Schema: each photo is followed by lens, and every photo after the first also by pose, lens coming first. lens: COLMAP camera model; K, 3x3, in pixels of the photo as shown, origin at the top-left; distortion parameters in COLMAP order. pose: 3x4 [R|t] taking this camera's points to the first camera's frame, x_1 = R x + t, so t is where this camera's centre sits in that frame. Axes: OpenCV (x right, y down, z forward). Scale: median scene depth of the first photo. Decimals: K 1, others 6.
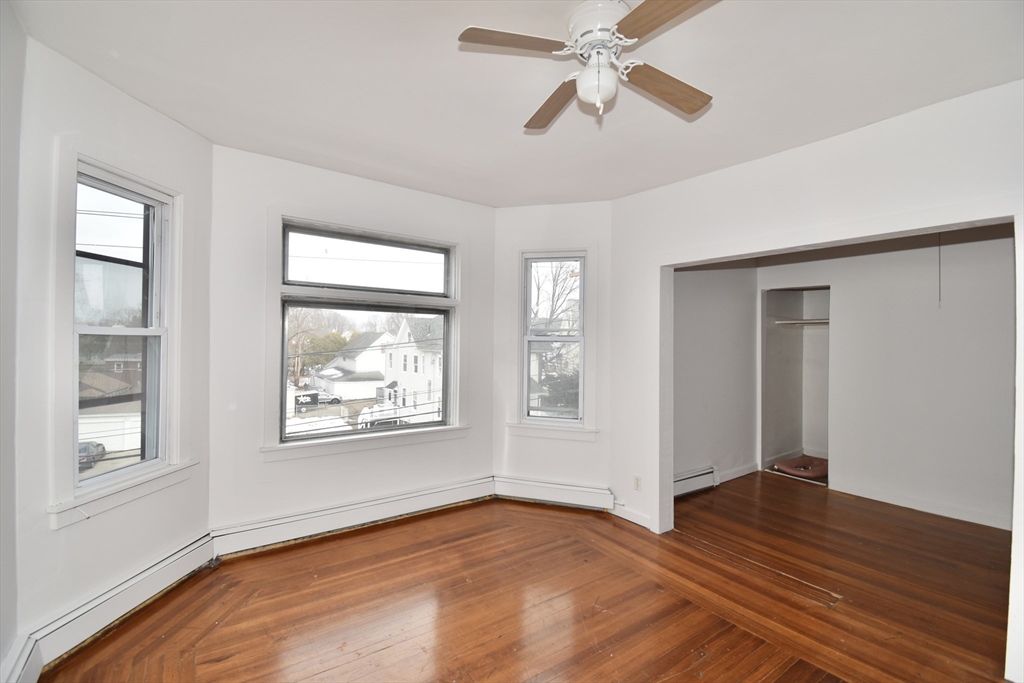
lens RADIAL K [[450.7, 0, 512.0], [0, 450.7, 350.3], [0, 0, 1]] dist [0.026585, -0.033026]
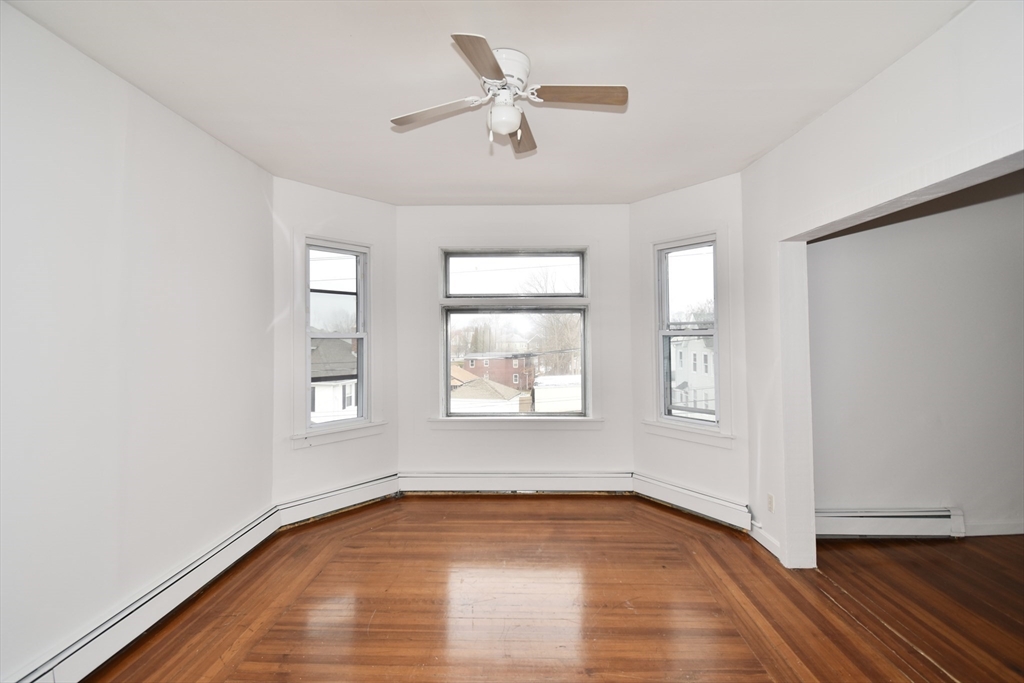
lens RADIAL K [[467.2, 0, 512.0], [0, 467.2, 341.5], [0, 0, 1]] dist [0.027677, -0.029440]
pose [[0.797832, -0.015592, -0.602678, 0.440967], [0.005422, 0.999811, -0.018688, 0.009660], [0.602855, 0.011642, 0.797766, 0.017630]]
